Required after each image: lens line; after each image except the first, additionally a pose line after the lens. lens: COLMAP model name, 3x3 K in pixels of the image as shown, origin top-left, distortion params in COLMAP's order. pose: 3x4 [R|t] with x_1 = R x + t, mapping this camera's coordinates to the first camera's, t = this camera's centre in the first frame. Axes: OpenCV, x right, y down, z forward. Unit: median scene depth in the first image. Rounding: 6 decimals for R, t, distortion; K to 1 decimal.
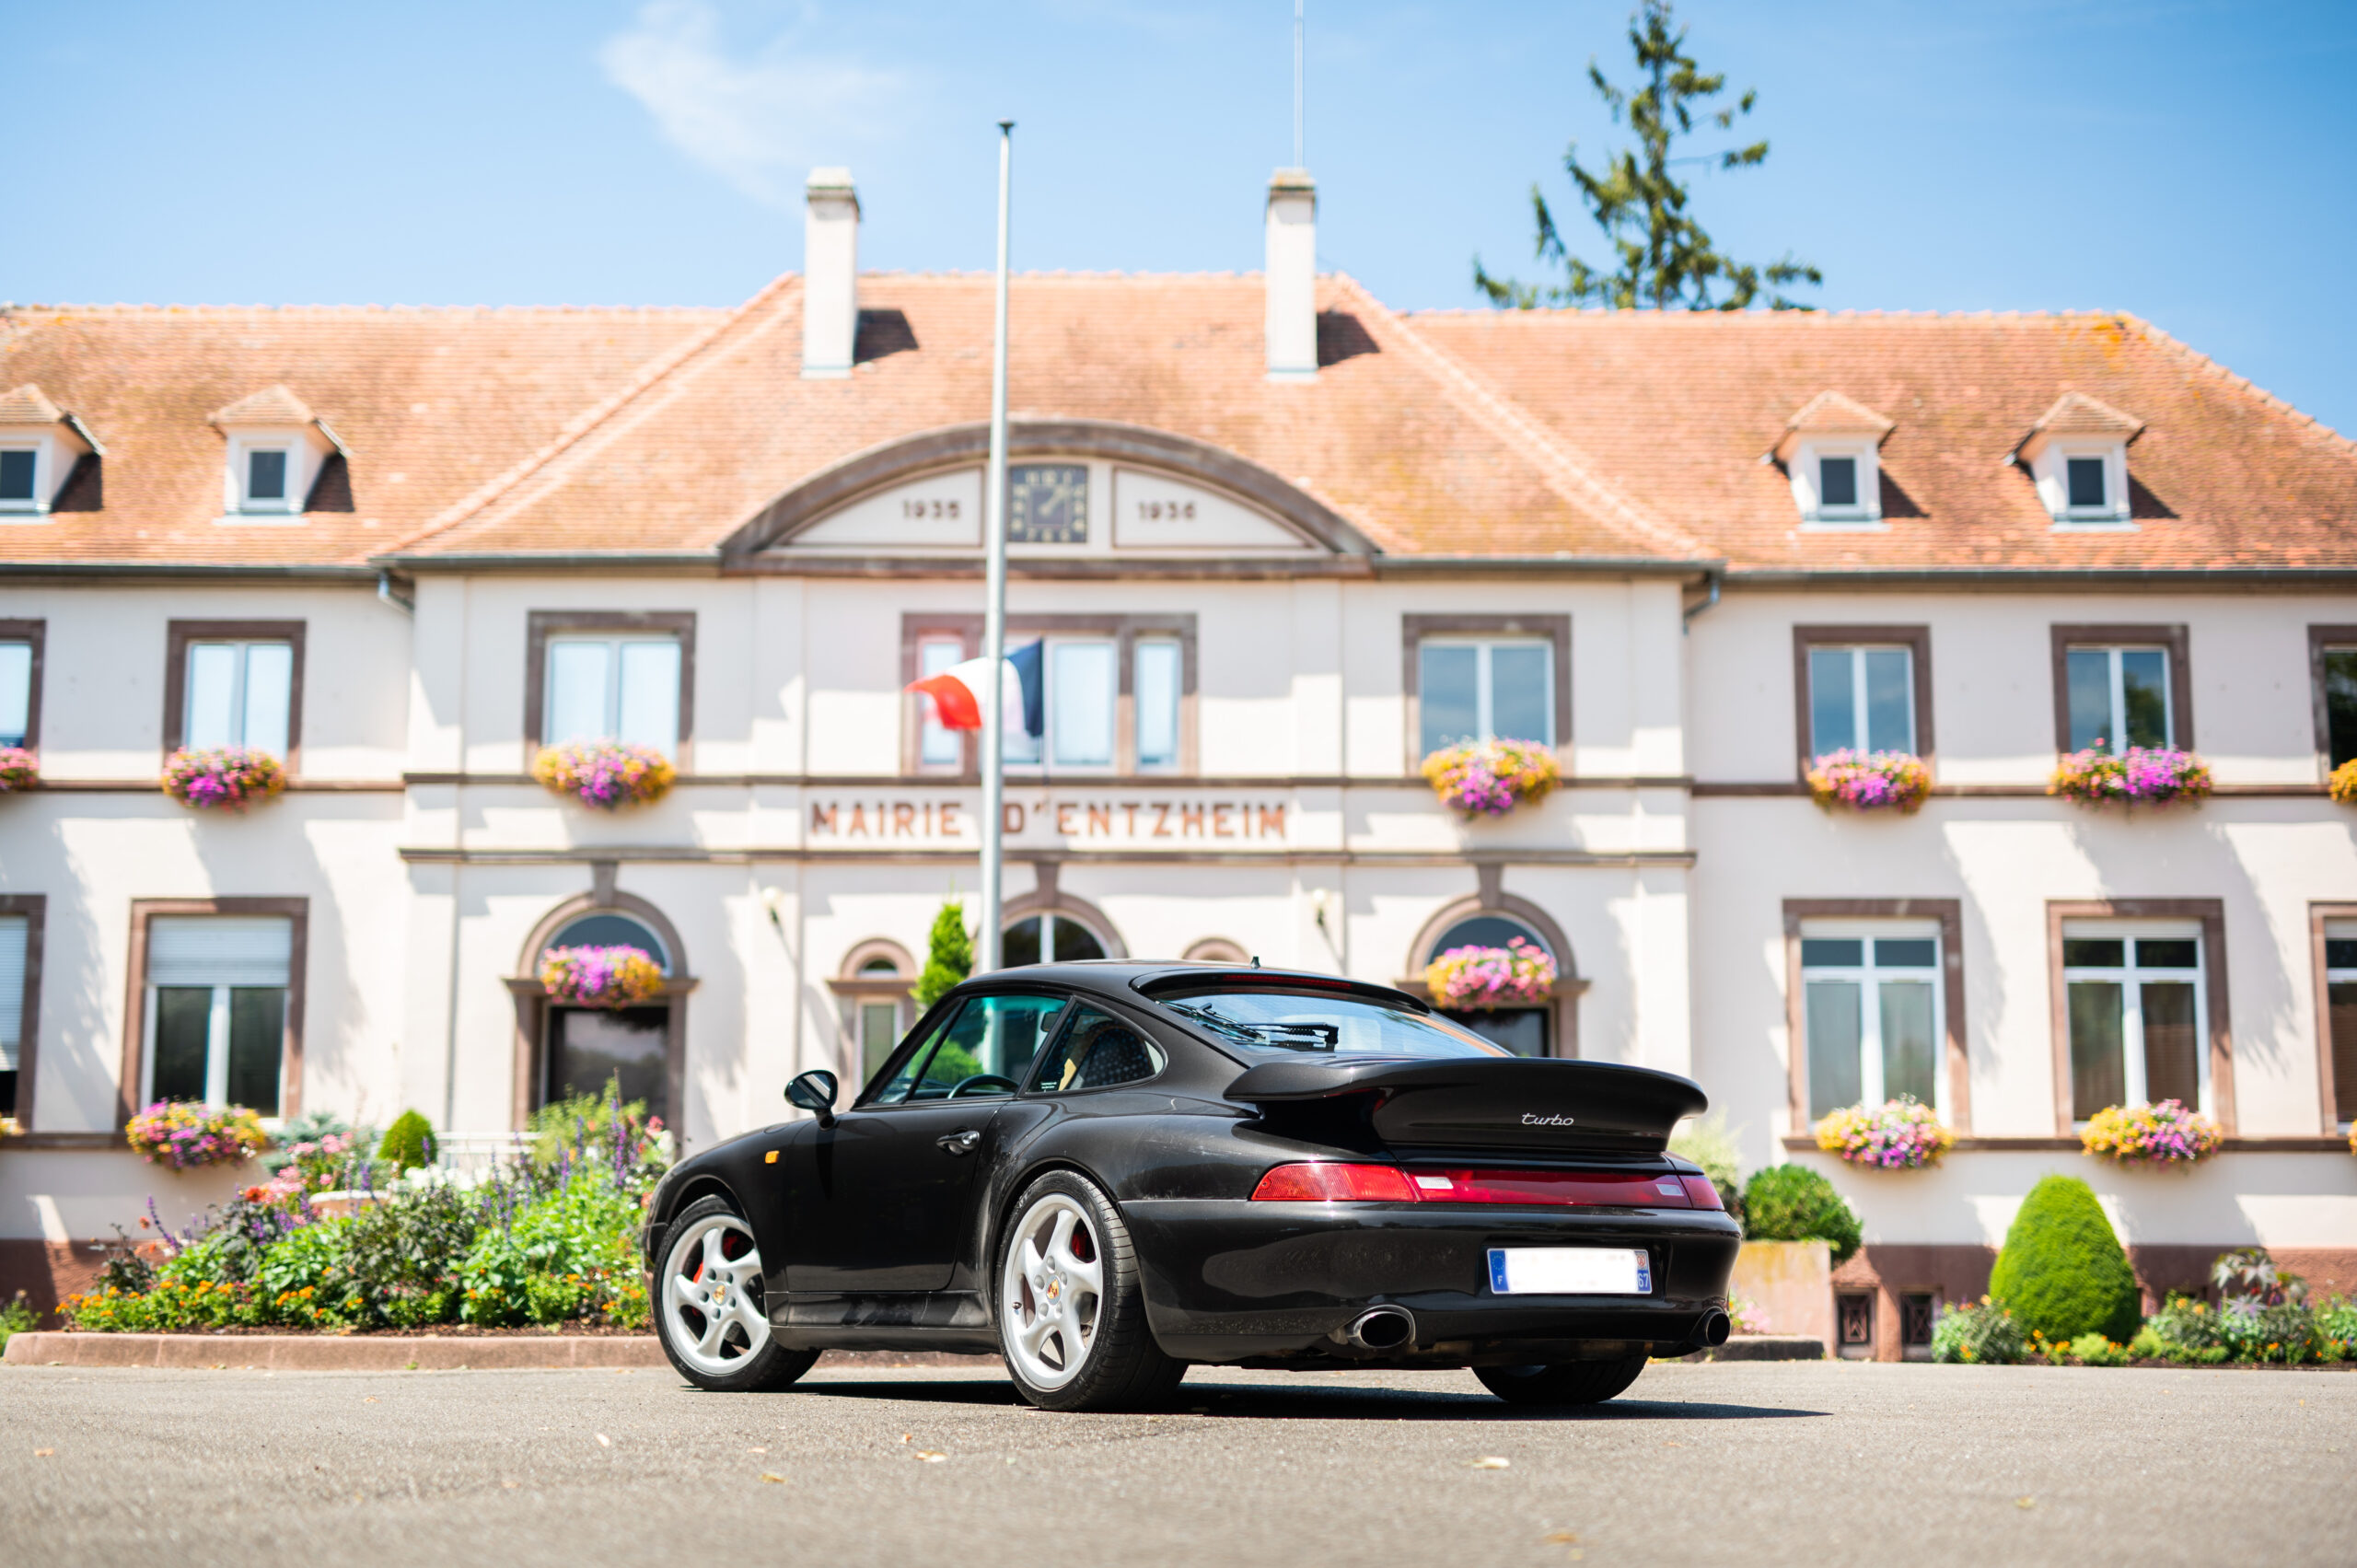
lens RADIAL K [[3332.9, 0, 1177.6], [0, 3332.9, 779.7], [0, 0, 1]] dist [0.000924, 0.068621]
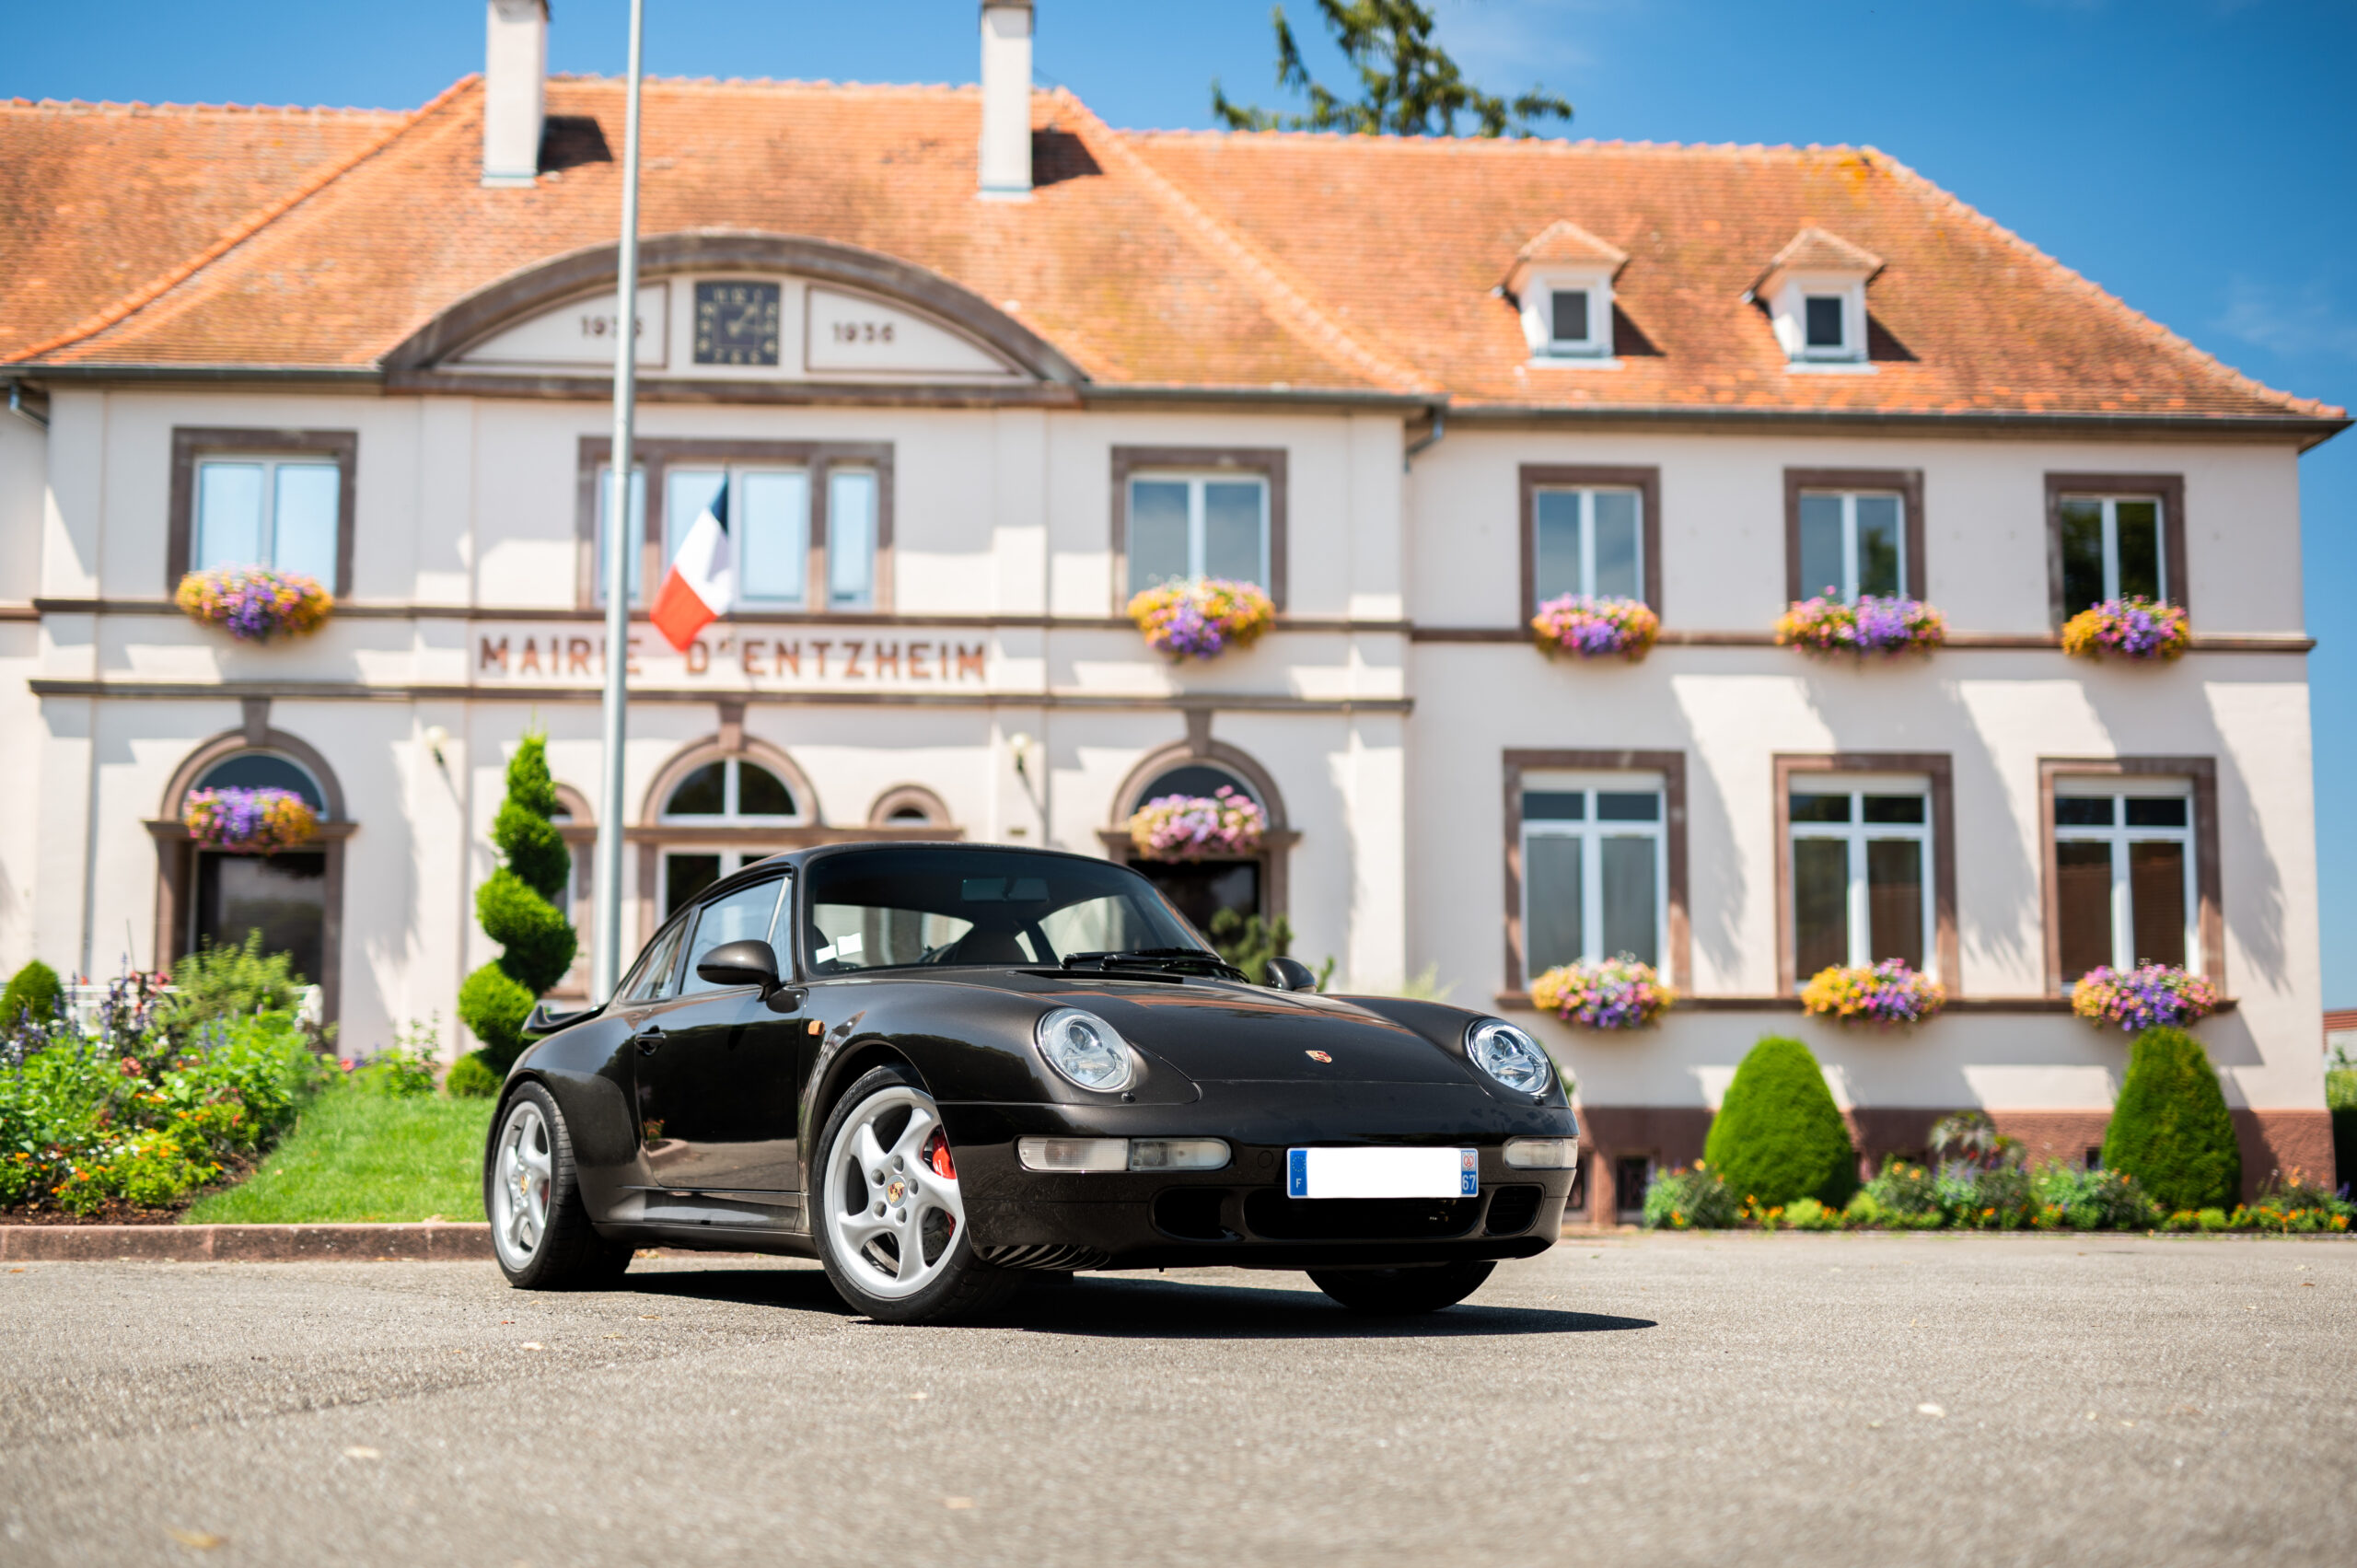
lens RADIAL K [[3318.8, 0, 1192.7], [0, 3318.8, 781.6], [0, 0, 1]] dist [-0.000194, 0.064970]
pose [[0.997658, 0.008850, 0.067821, 0.027416], [-0.011823, 0.998980, 0.043572, 0.004398], [-0.067366, -0.044272, 0.996746, 0.051016]]
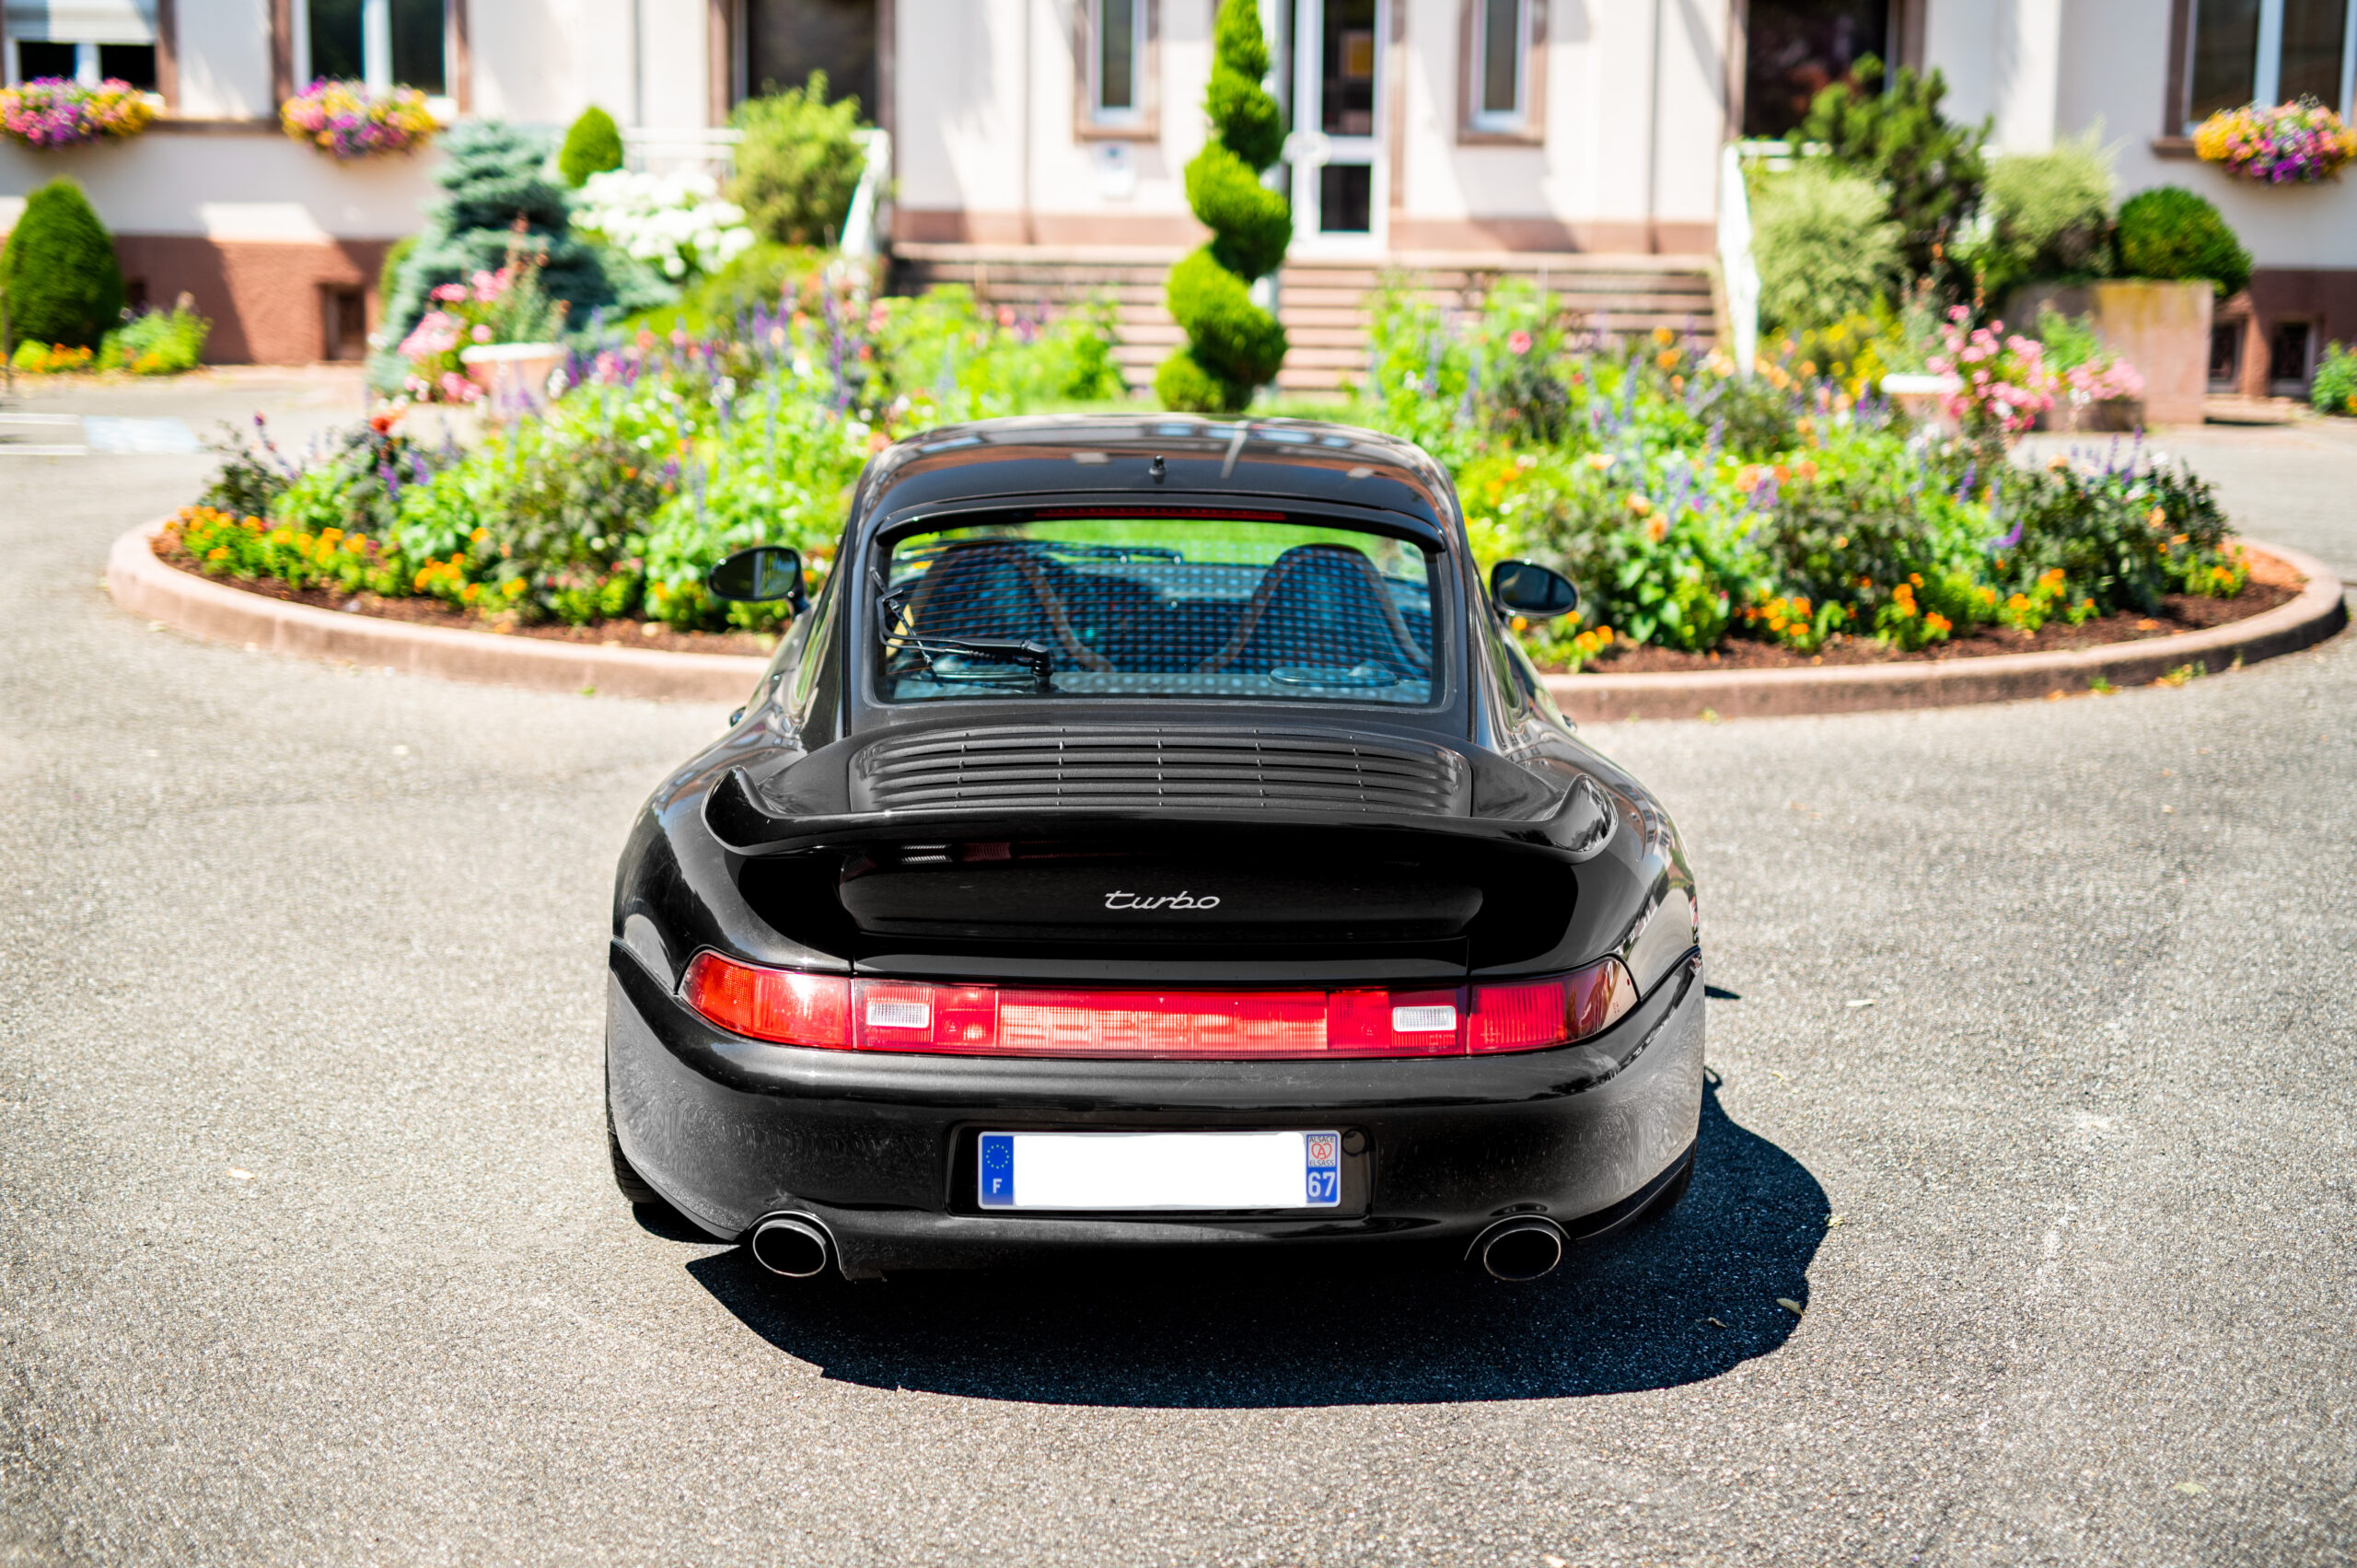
lens RADIAL K [[3332.9, 0, 1177.6], [0, 3332.9, 779.7], [0, 0, 1]] dist [0.000924, 0.068621]
pose [[0.998094, 0.022366, -0.057508, -0.019033], [-0.001734, 0.941790, 0.336197, -0.028257], [0.061680, -0.335456, 0.940034, 0.110190]]
